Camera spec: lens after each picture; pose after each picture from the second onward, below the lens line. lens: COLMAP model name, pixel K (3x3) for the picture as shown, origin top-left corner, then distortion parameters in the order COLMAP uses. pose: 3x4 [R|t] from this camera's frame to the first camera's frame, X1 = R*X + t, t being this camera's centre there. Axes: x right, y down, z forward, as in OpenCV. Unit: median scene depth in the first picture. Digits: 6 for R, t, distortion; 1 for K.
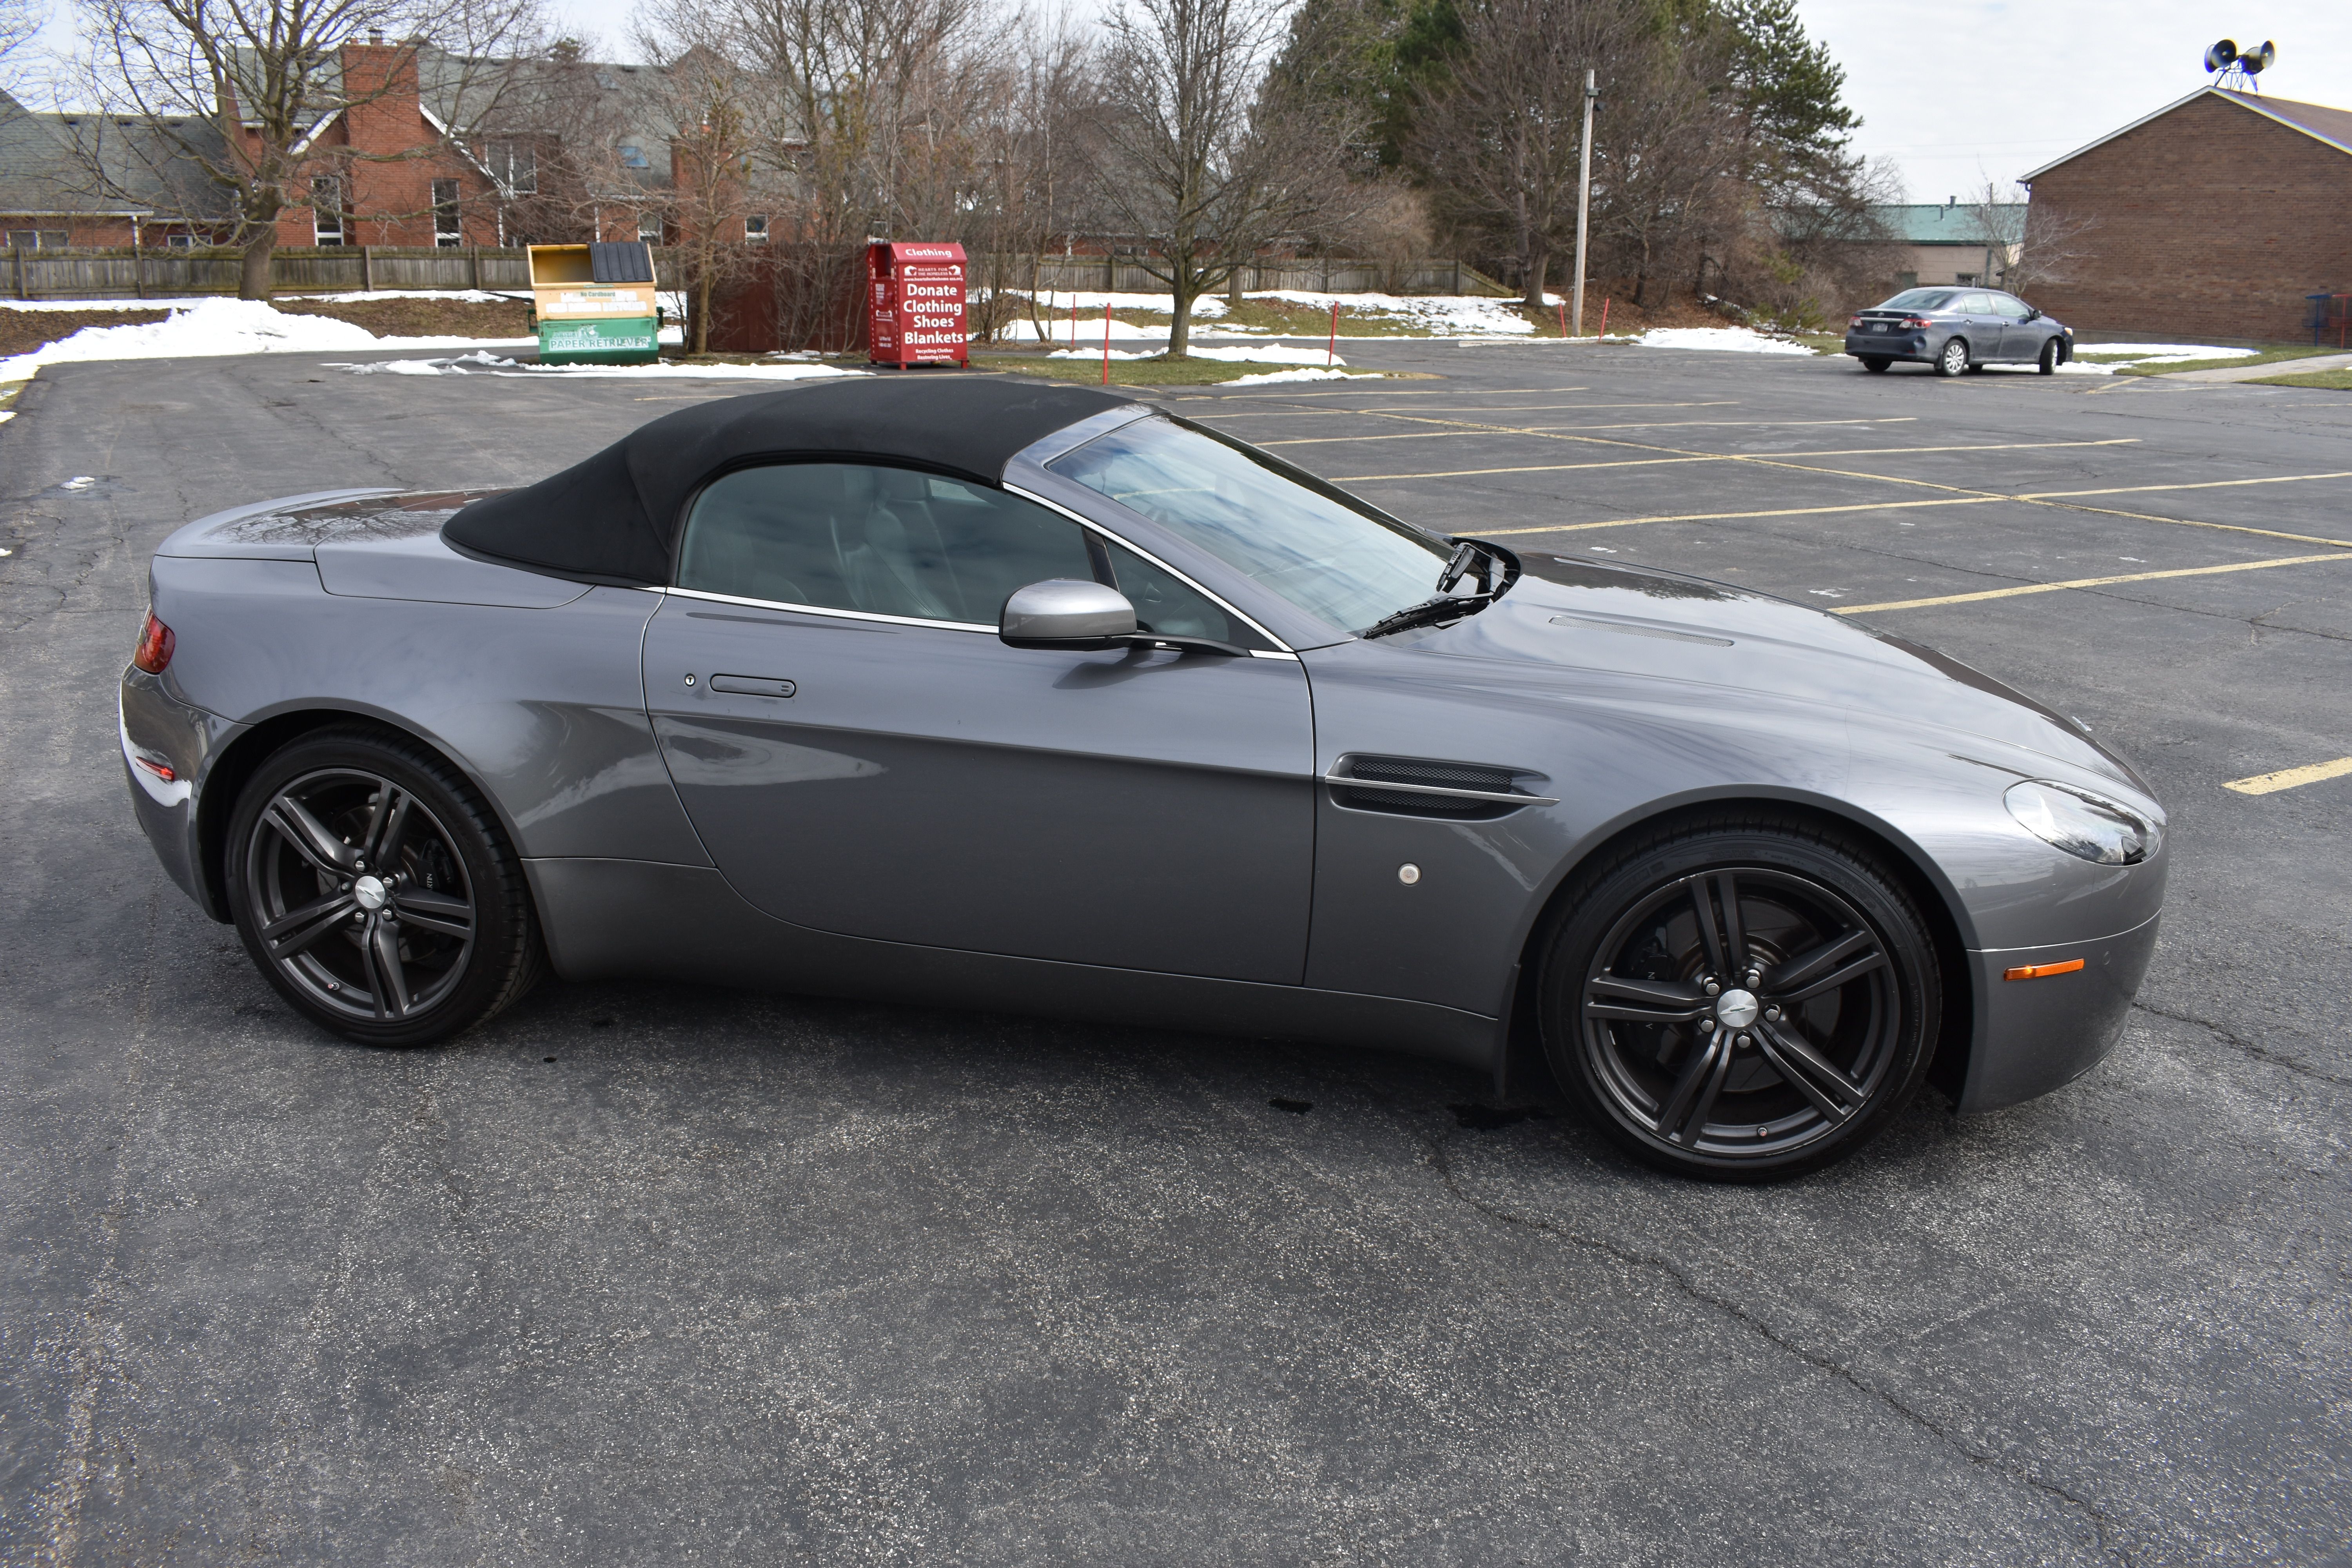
lens RADIAL K [[1839.1, 0, 1178.3], [0, 1839.1, 792.9], [0, 0, 1]] dist [-0.099001, 0.020772]
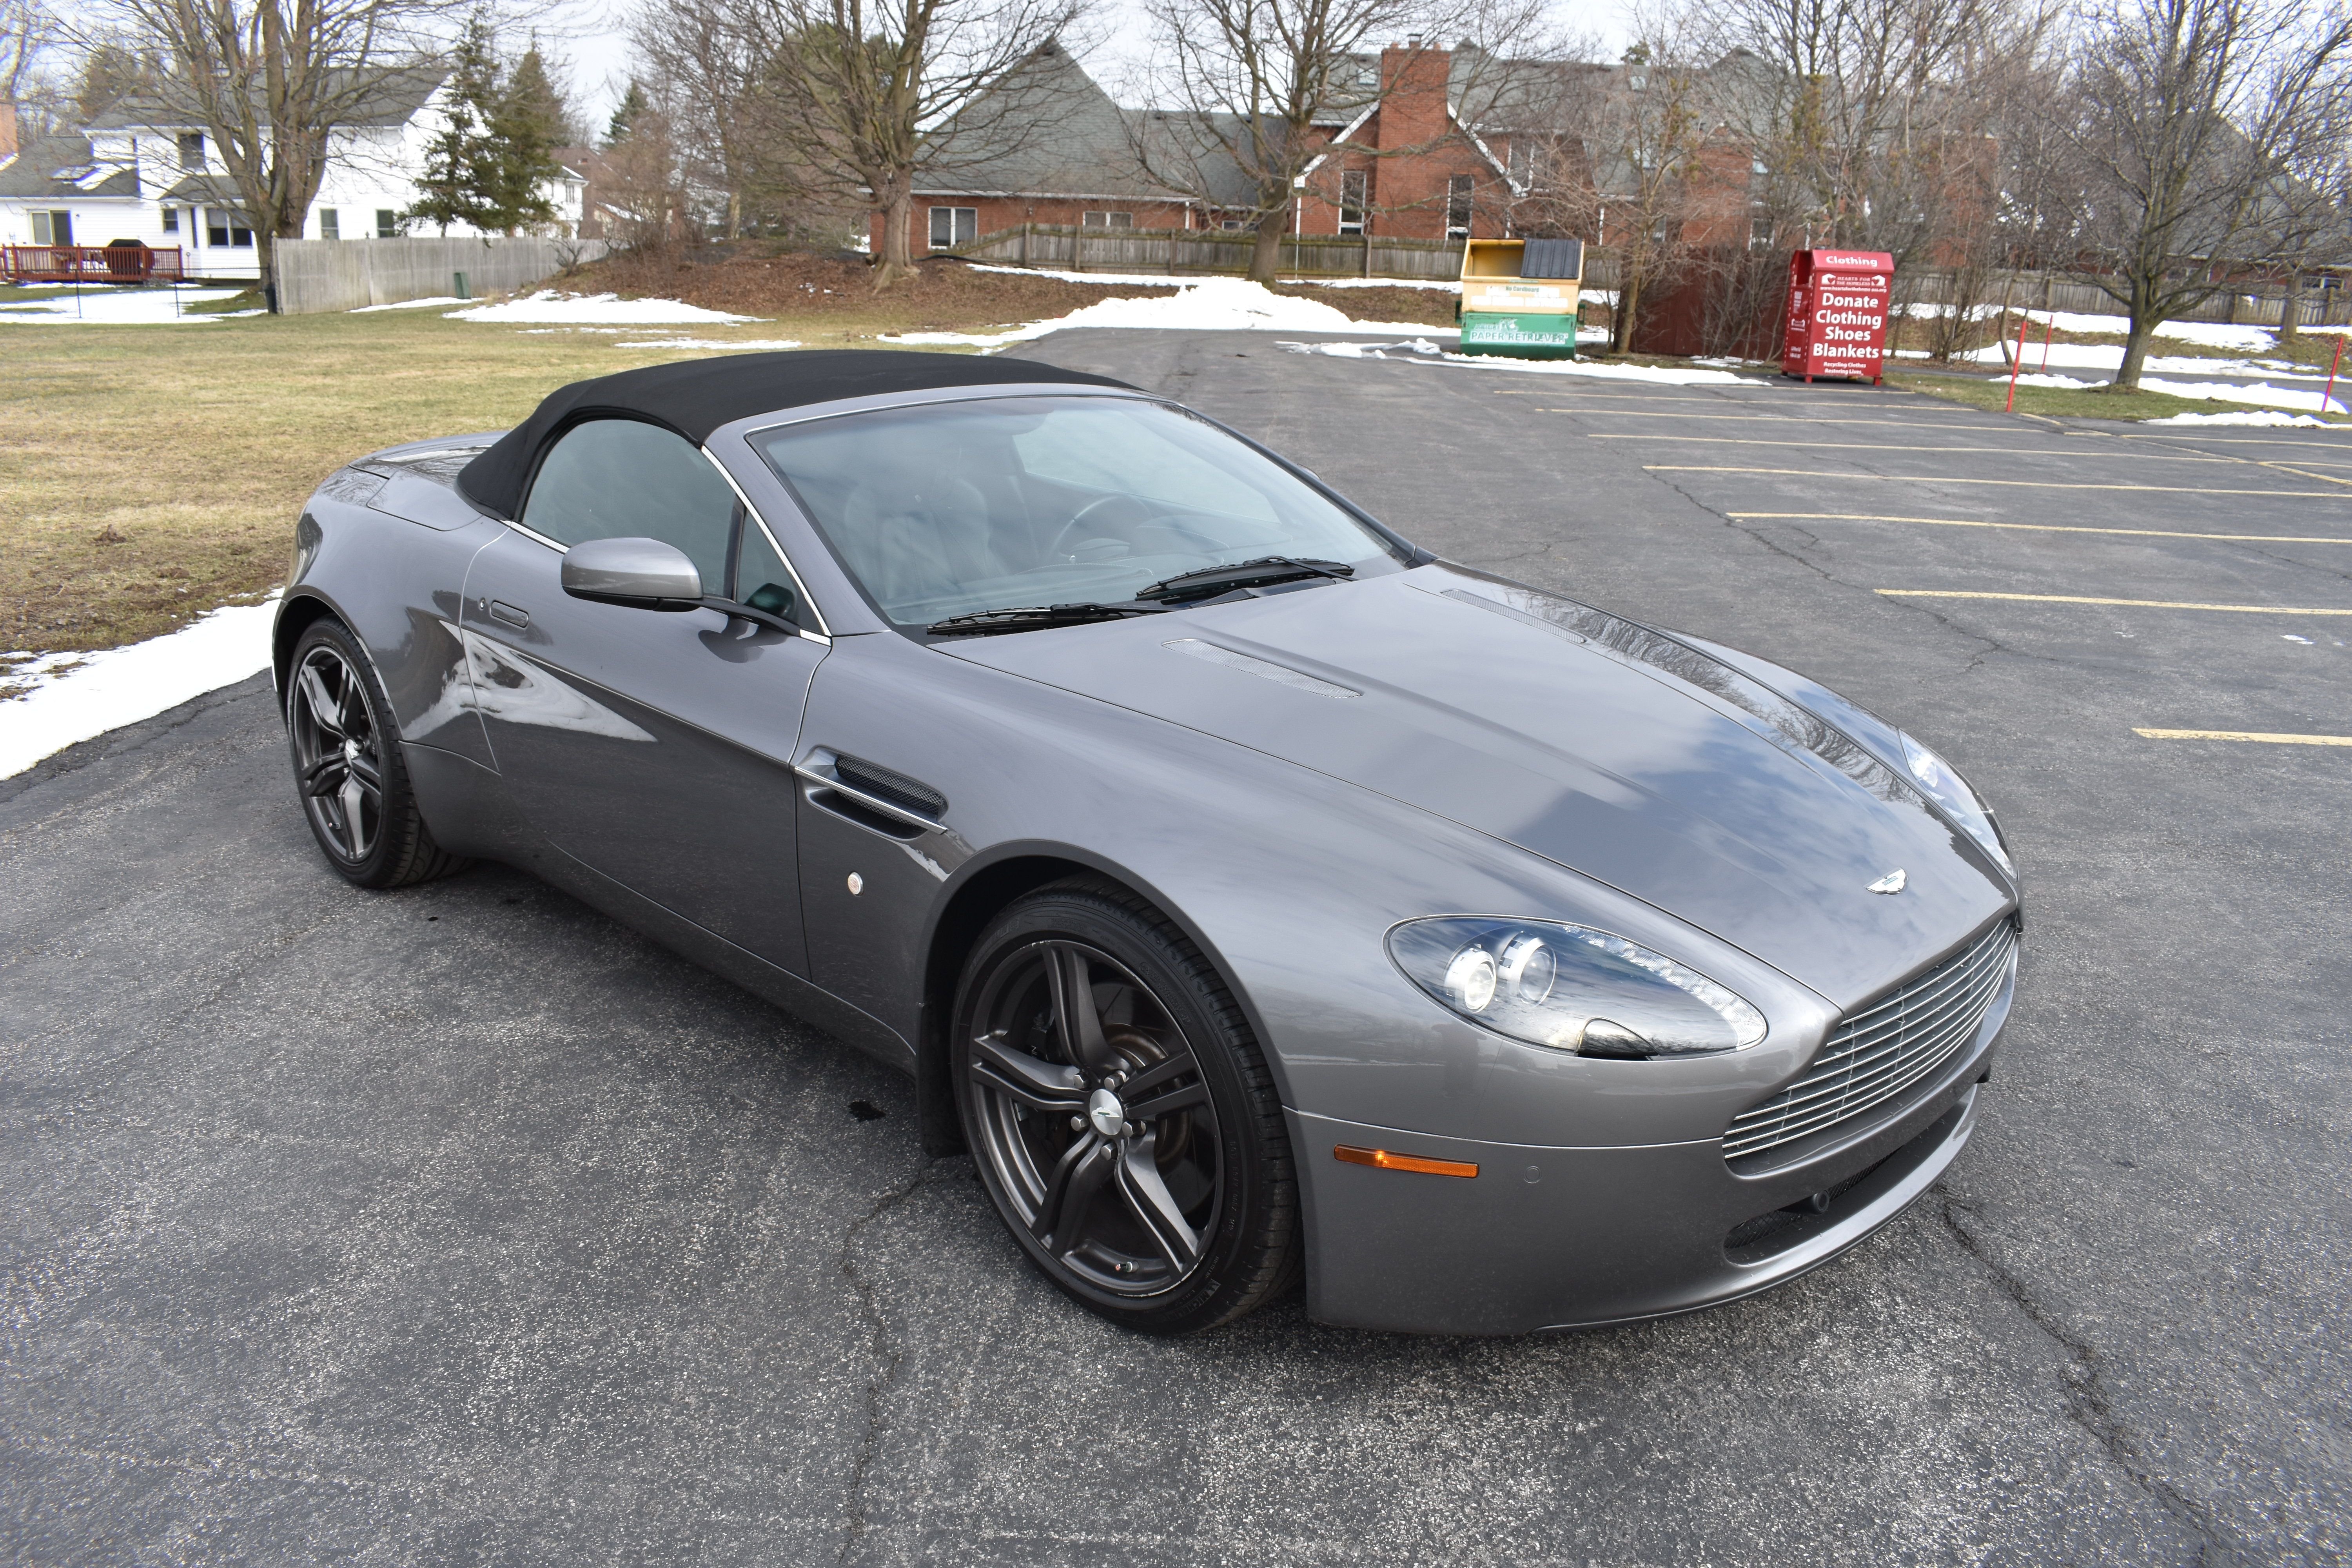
lens RADIAL K [[1839.1, 0, 1179.5], [0, 1839.1, 793.9], [0, 0, 1]] dist [-0.099001, 0.020772]
pose [[0.847673, 0.160099, -0.505785, 0.072267], [-0.160895, 0.986057, 0.042468, -0.006642], [0.505532, 0.045379, 0.861614, 0.027375]]
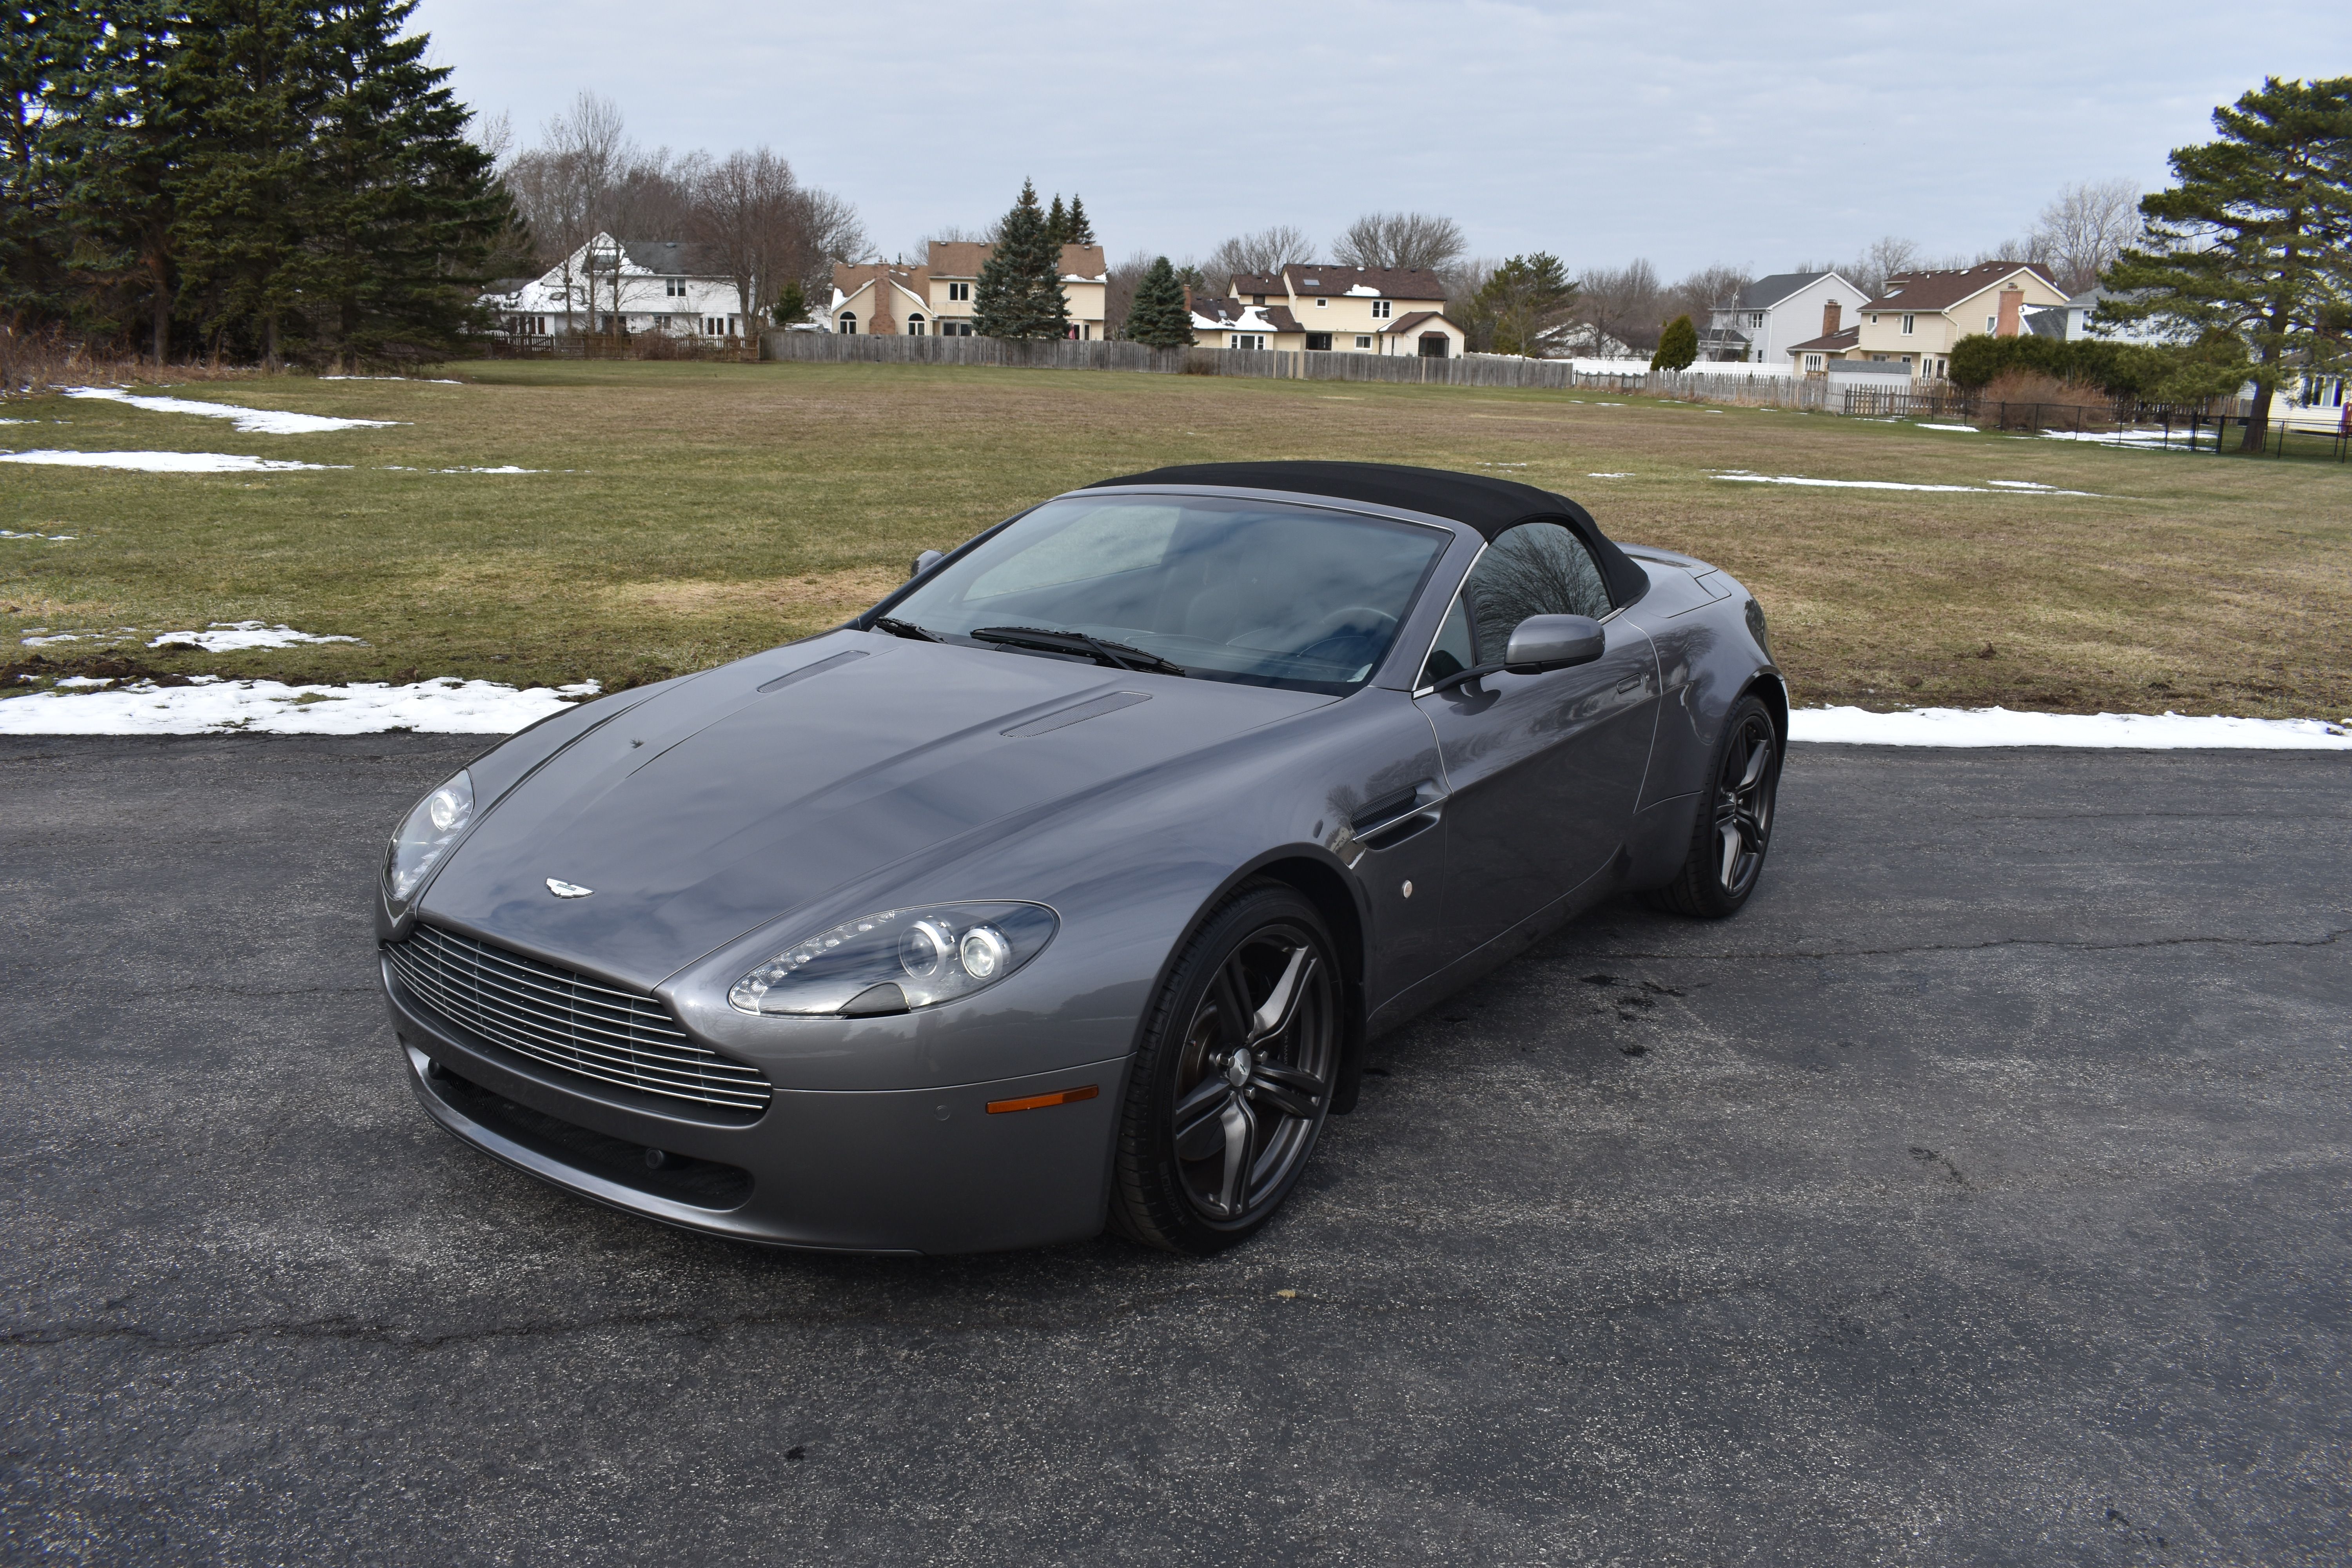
lens RADIAL K [[1839.1, 0, 1178.6], [0, 1839.1, 792.9], [0, 0, 1]] dist [-0.099001, 0.020772]
pose [[-0.385607, 0.193199, -0.902209, 0.131284], [-0.283425, 0.905751, 0.315094, -0.048108], [0.878053, 0.377211, -0.294506, 0.170473]]
